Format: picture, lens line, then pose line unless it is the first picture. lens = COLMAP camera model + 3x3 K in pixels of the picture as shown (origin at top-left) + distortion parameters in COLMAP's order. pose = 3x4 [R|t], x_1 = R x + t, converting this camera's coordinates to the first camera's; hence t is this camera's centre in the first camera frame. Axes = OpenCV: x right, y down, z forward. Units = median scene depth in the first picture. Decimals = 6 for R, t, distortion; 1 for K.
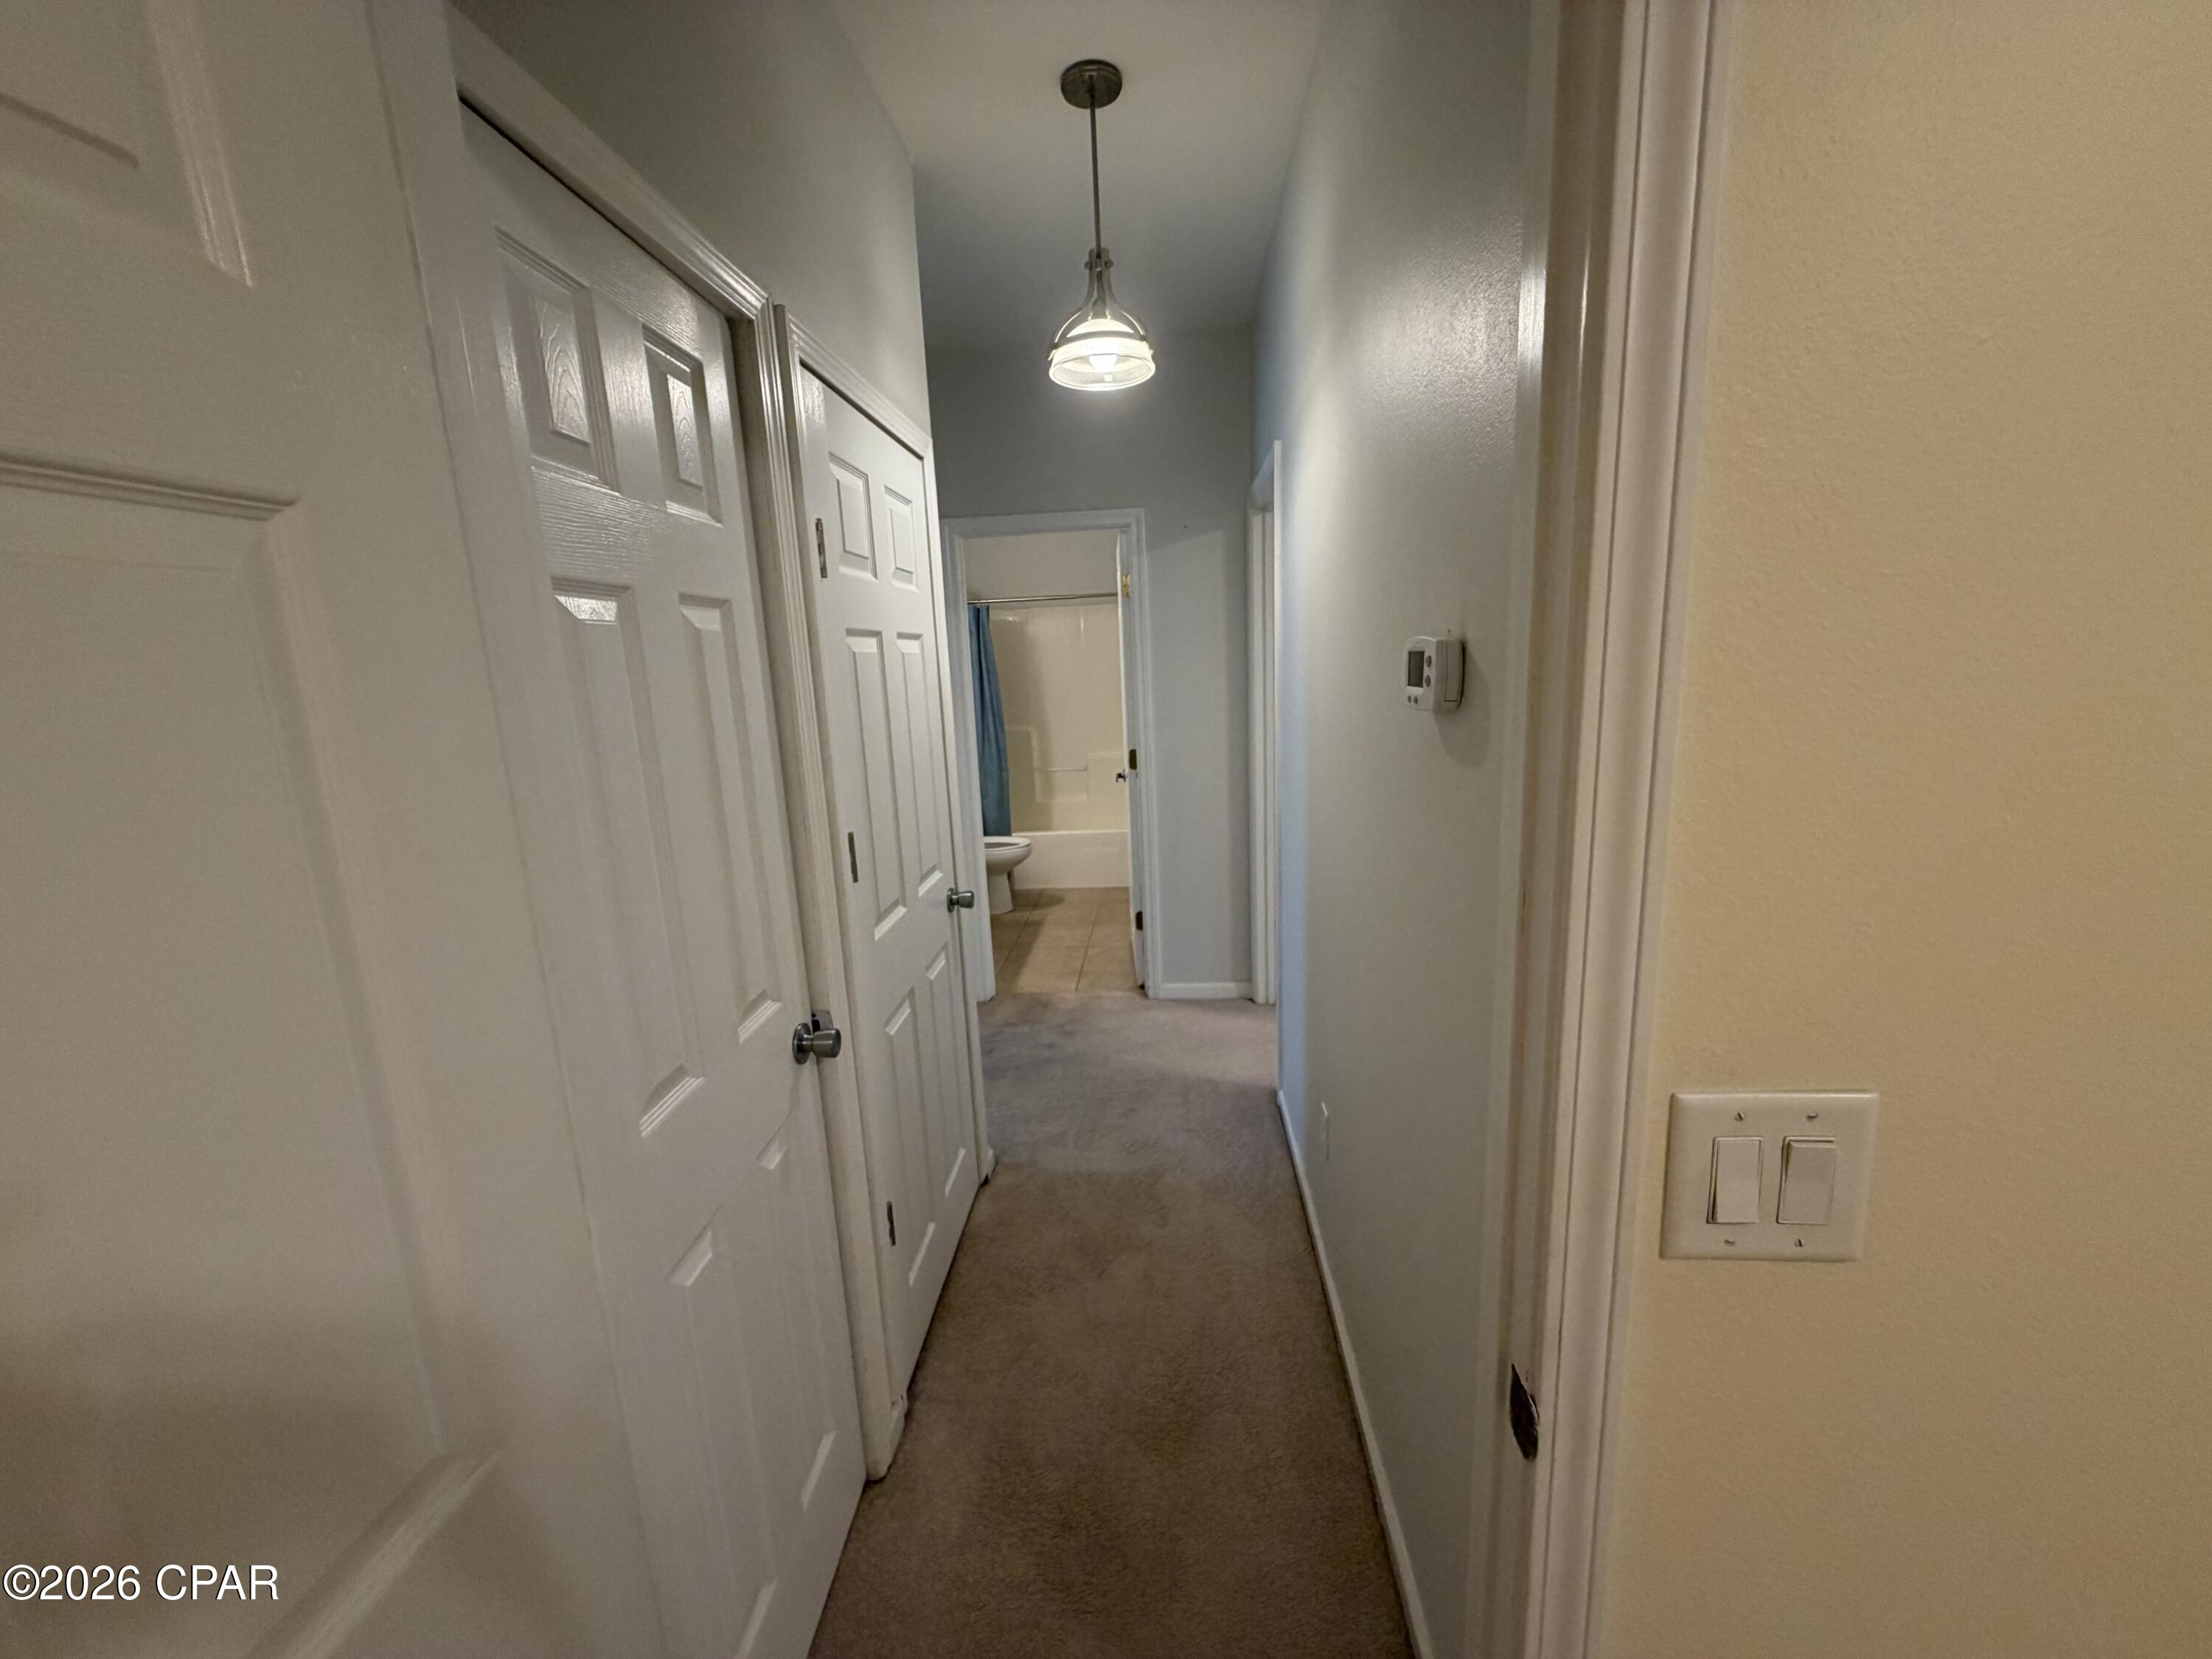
lens RADIAL K [[879.3, 0, 1106.6], [0, 879.3, 831.5], [0, 0, 1]] dist [-0.006532, 0.002006]
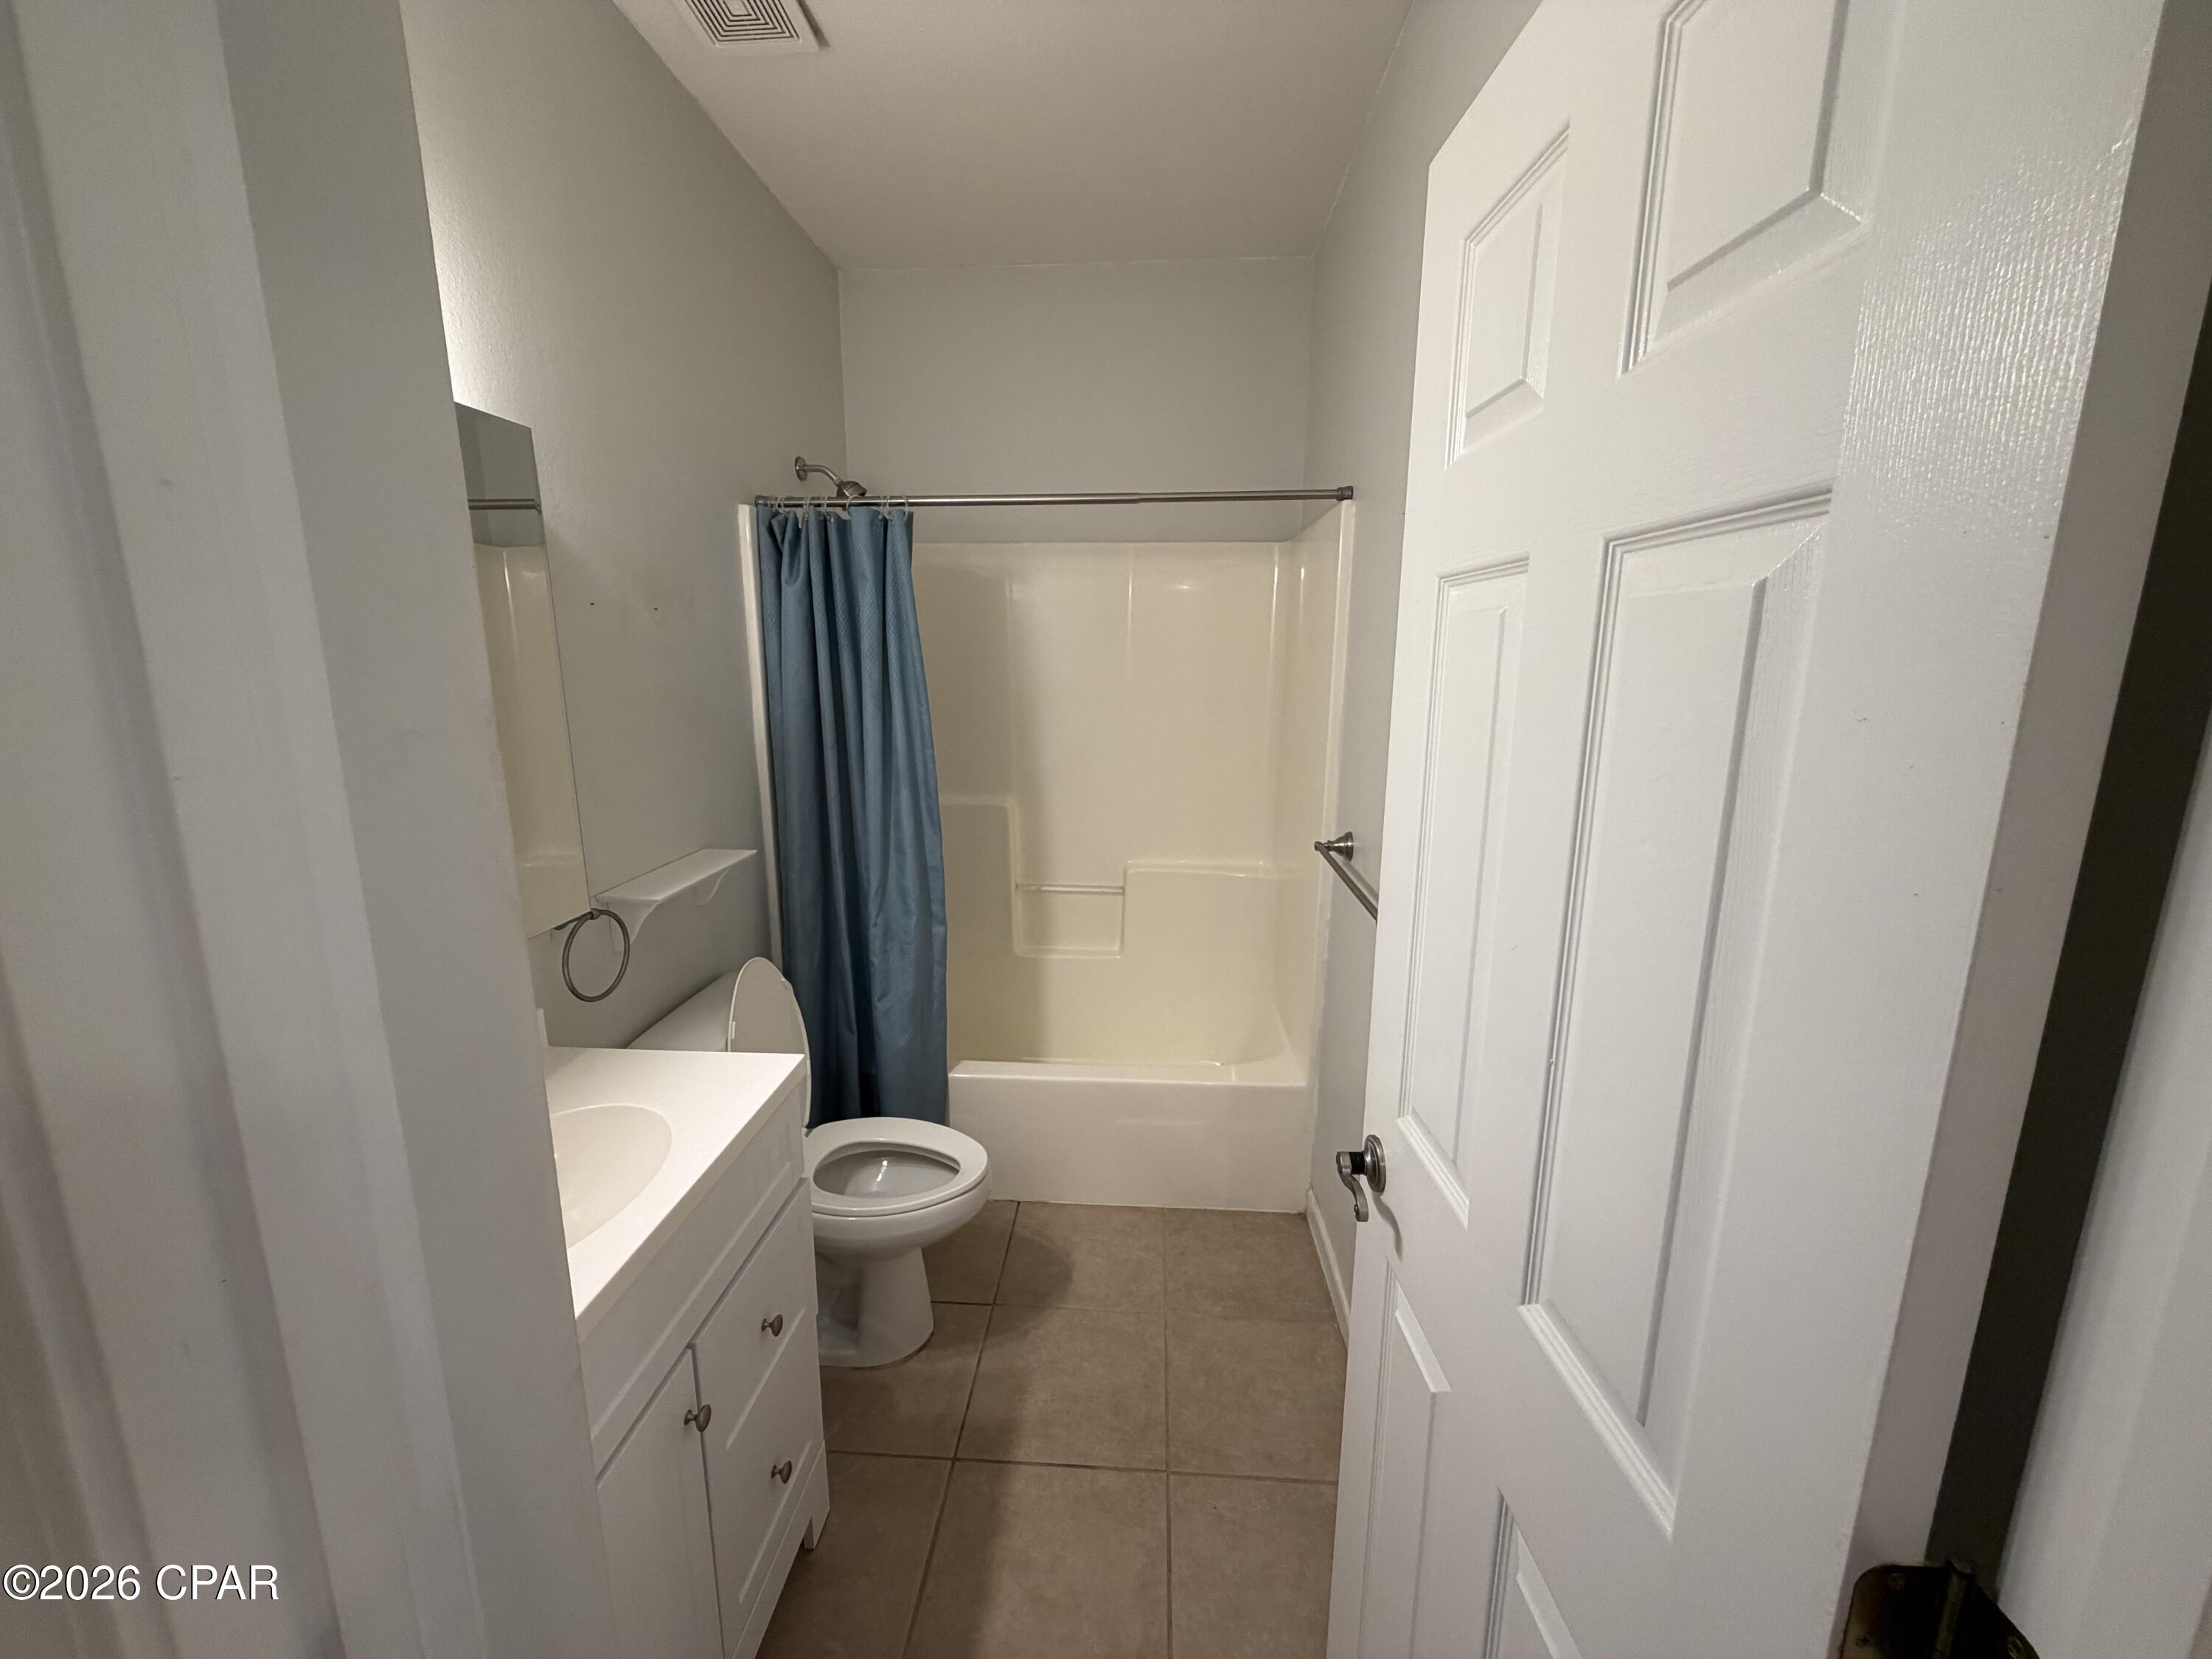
lens RADIAL K [[879.3, 0, 1103.3], [0, 879.3, 829.2], [0, 0, 1]] dist [-0.006532, 0.002006]
pose [[0.999133, 0.040197, 0.010821, -0.044080], [-0.040249, 0.999179, 0.004636, -0.118434], [-0.010626, -0.005067, 0.999931, 0.587757]]
